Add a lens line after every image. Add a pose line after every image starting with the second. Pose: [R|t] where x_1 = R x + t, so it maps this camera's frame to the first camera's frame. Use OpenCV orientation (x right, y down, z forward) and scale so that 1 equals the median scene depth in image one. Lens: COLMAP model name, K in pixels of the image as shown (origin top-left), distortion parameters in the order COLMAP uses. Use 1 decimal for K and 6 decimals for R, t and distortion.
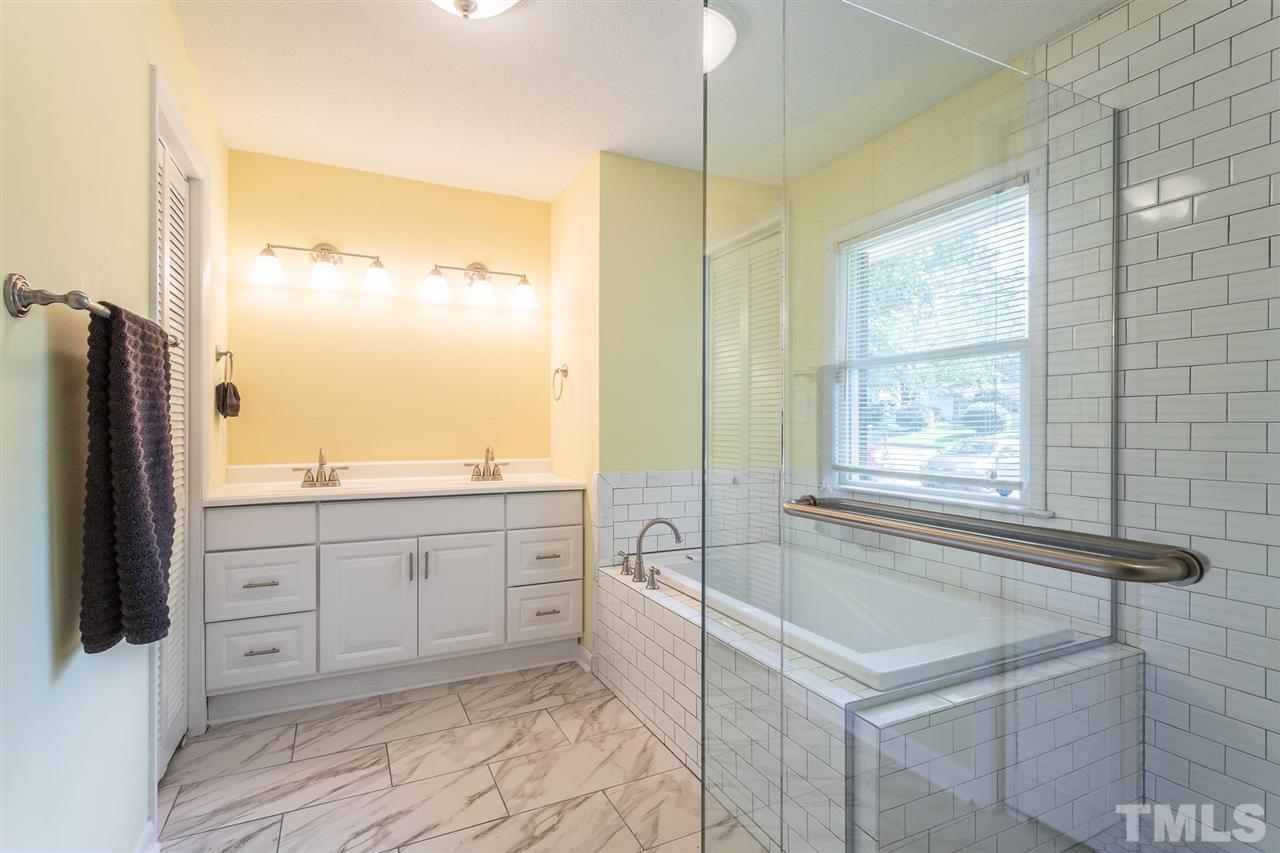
lens RADIAL K [[614.0, 0, 641.9], [0, 614.0, 422.8], [0, 0, 1]] dist [0.001116, 0.000574]
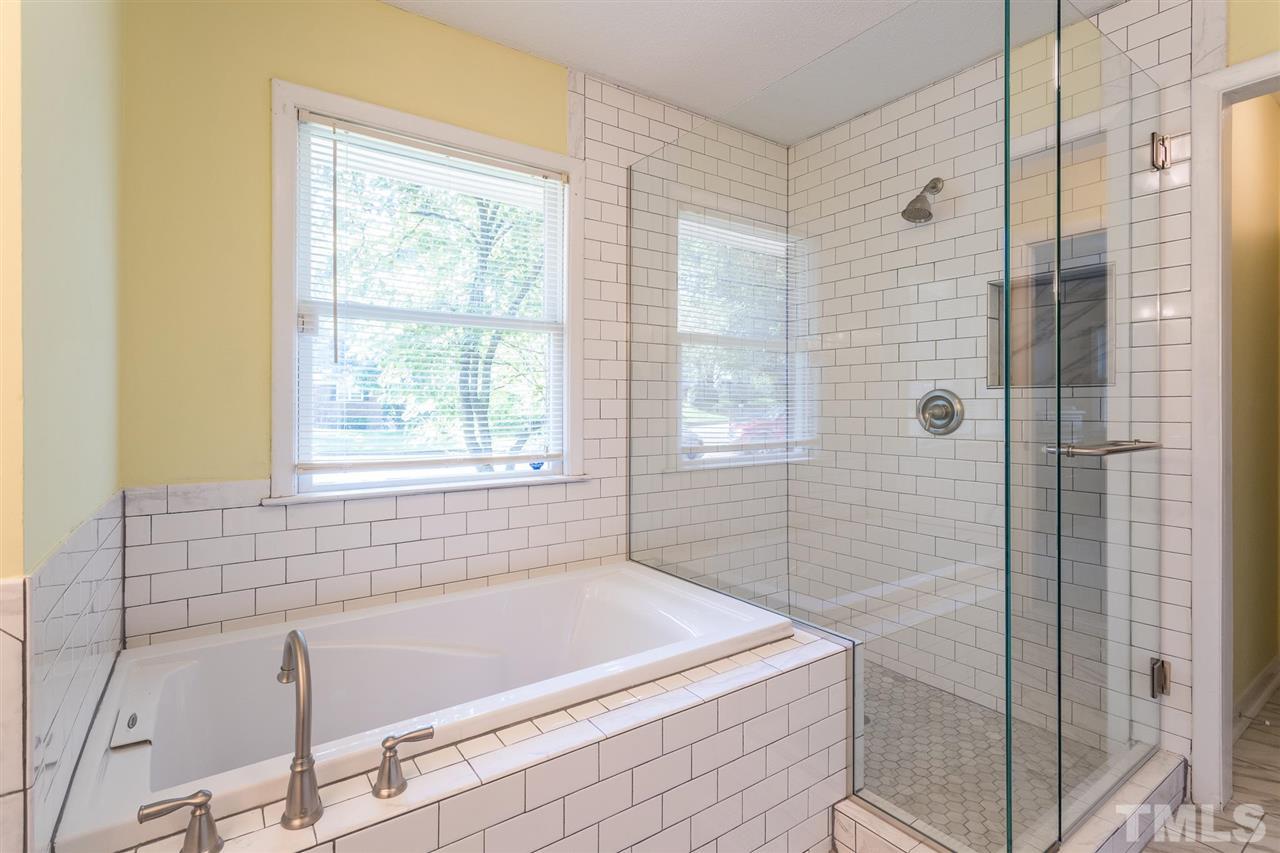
lens RADIAL K [[620.0, 0, 633.3], [0, 620.0, 404.6], [0, 0, 1]] dist [-0.058152, 0.076004]
pose [[-0.154217, -0.003352, 0.988031, -0.515643], [-0.008521, 0.999962, 0.002063, 0.007410], [-0.988000, -0.008100, -0.154239, 1.098418]]
